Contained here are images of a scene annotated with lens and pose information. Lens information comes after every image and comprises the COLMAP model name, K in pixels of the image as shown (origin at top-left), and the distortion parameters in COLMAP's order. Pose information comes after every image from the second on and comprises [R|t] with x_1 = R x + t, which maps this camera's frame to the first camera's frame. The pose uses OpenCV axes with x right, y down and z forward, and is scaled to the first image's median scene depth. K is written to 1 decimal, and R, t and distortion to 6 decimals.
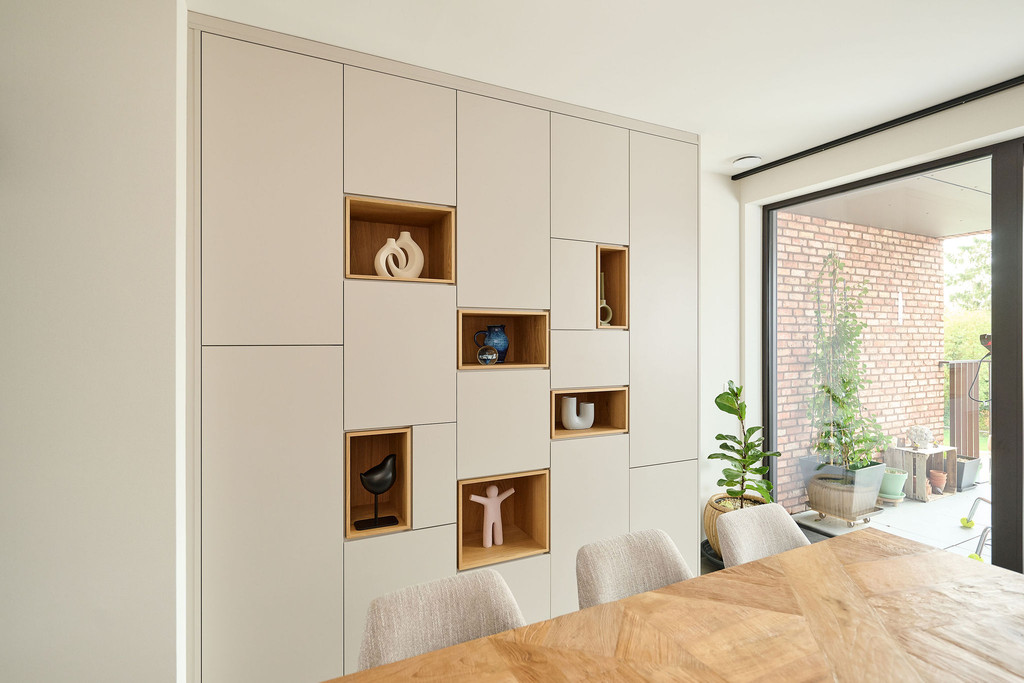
lens RADIAL K [[501.7, 0, 512.0], [0, 501.7, 341.5], [0, 0, 1]] dist [-0.001031, -0.000059]
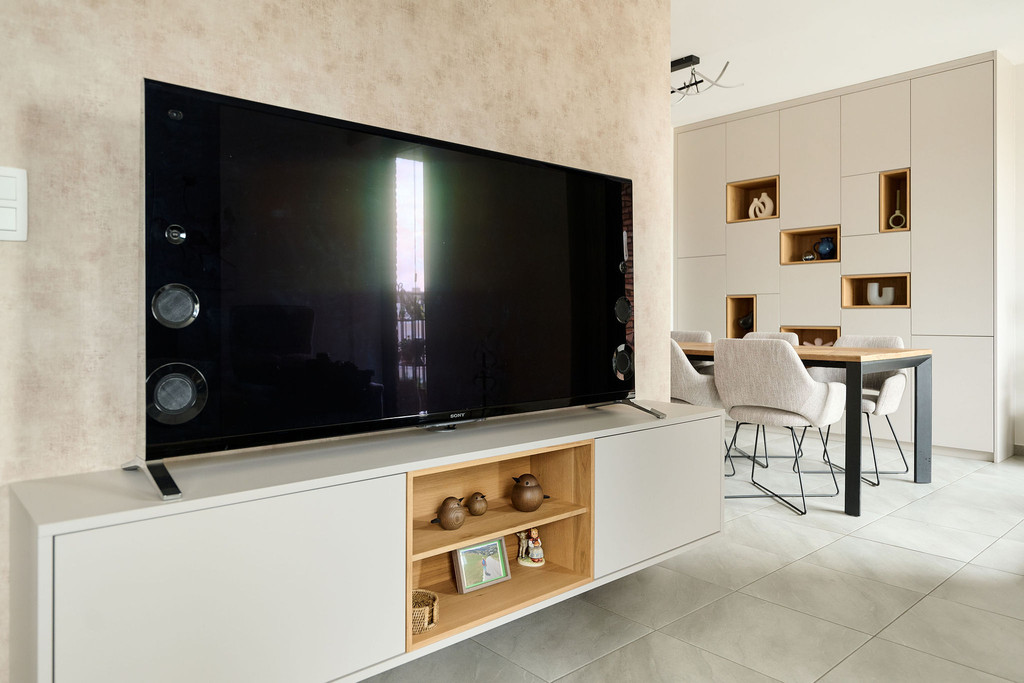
lens RADIAL K [[699.7, 0, 509.0], [0, 699.7, 315.3], [0, 0, 1]] dist [-0.000594, -0.001558]
pose [[0.271191, -0.004867, -0.962513, 1.878510], [-0.004355, 0.999971, -0.006284, 0.237090], [0.962516, 0.005896, 0.271162, -0.569696]]
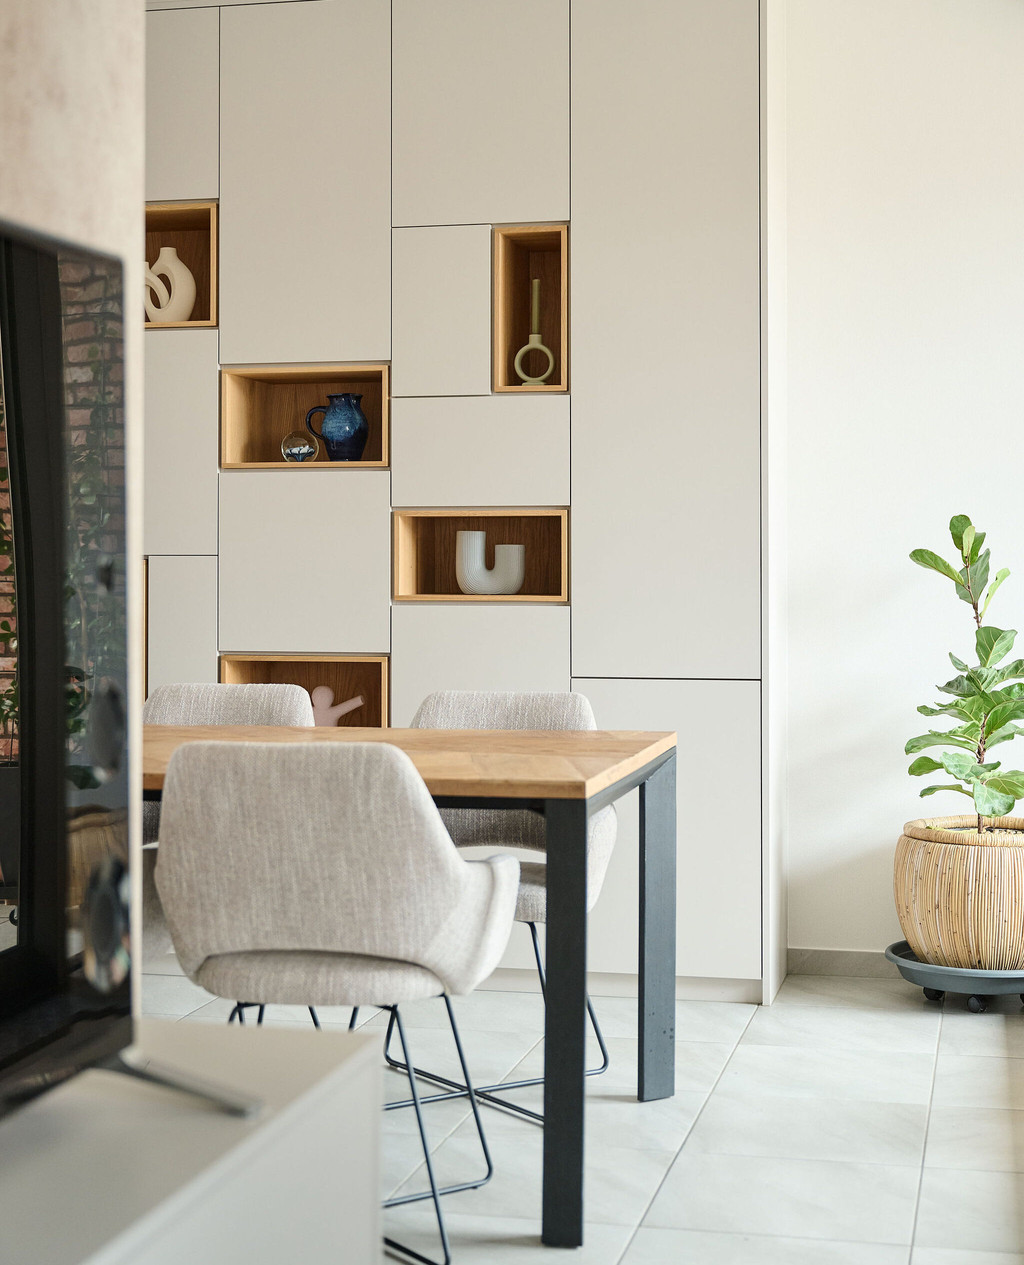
lens RADIAL K [[2112.1, 0, 538.8], [0, 2112.1, 527.6], [0, 0, 1]] dist [-0.017899, -0.037452]
pose [[0.779855, -0.011805, -0.625849, 1.625580], [-0.001624, 0.999781, -0.020882, 0.164282], [0.625958, 0.017302, 0.779665, -0.672440]]
